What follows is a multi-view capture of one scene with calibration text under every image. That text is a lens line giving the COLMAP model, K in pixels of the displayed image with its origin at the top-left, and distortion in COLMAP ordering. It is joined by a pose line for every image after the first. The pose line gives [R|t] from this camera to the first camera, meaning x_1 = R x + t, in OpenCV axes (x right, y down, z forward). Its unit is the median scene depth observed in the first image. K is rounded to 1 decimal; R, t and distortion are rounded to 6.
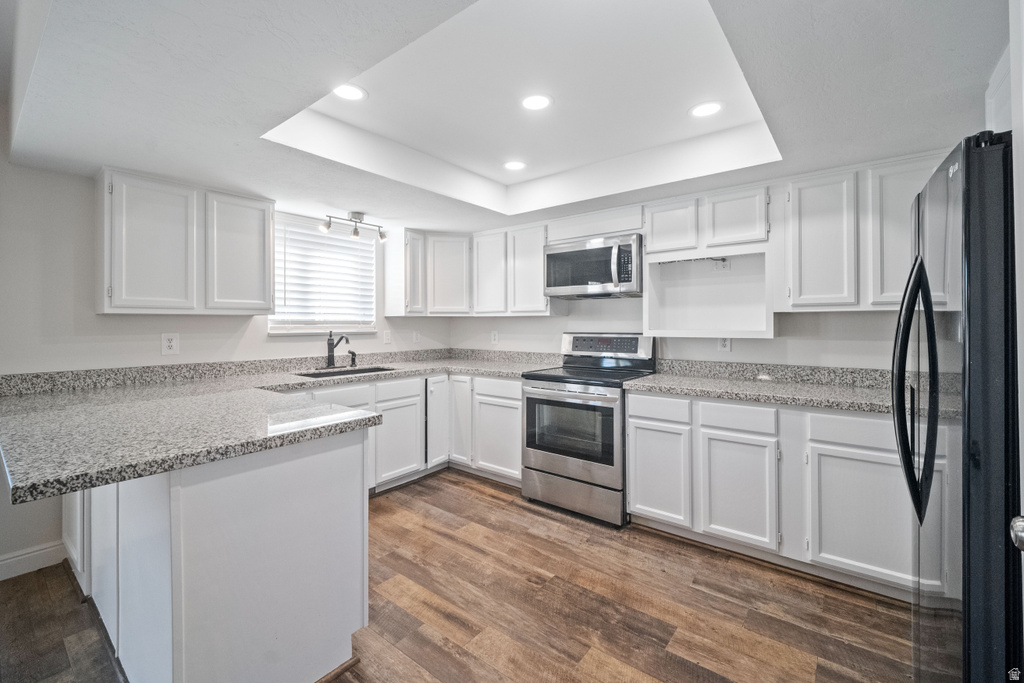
lens RADIAL K [[430.5, 0, 509.0], [0, 430.5, 324.3], [0, 0, 1]] dist [0.002047, 0.000007]
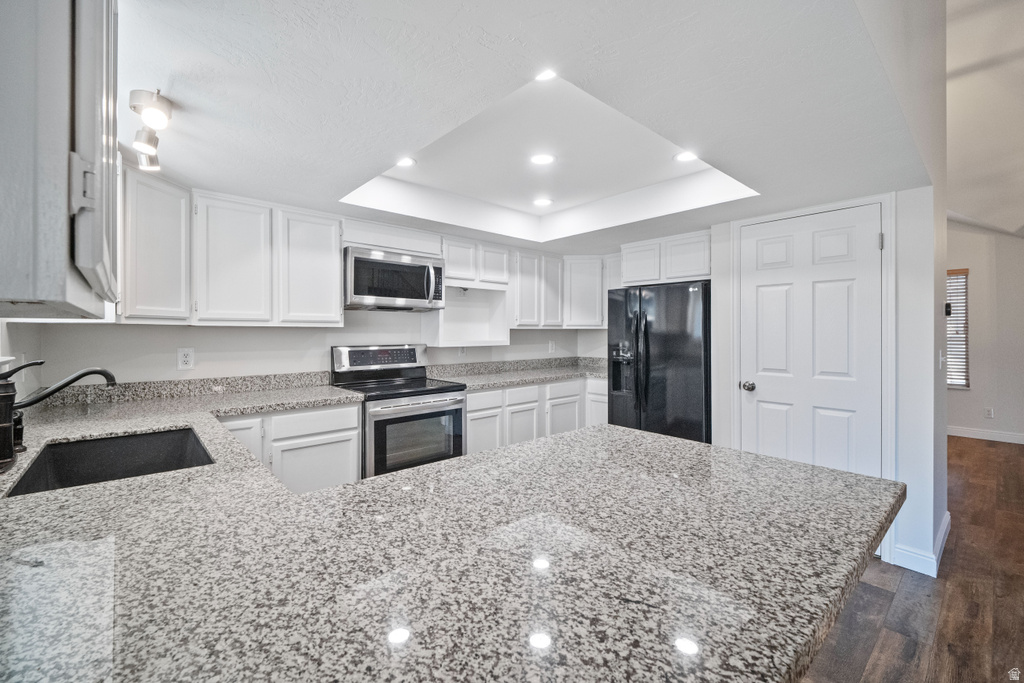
lens RADIAL K [[428.1, 0, 517.6], [0, 428.1, 331.3], [0, 0, 1]] dist [0.017086, -0.000463]
pose [[0.161907, 0.005204, 0.986792, -0.921615], [-0.000525, 0.999986, -0.005188, -0.010066], [-0.986806, 0.000322, 0.161907, 0.684297]]
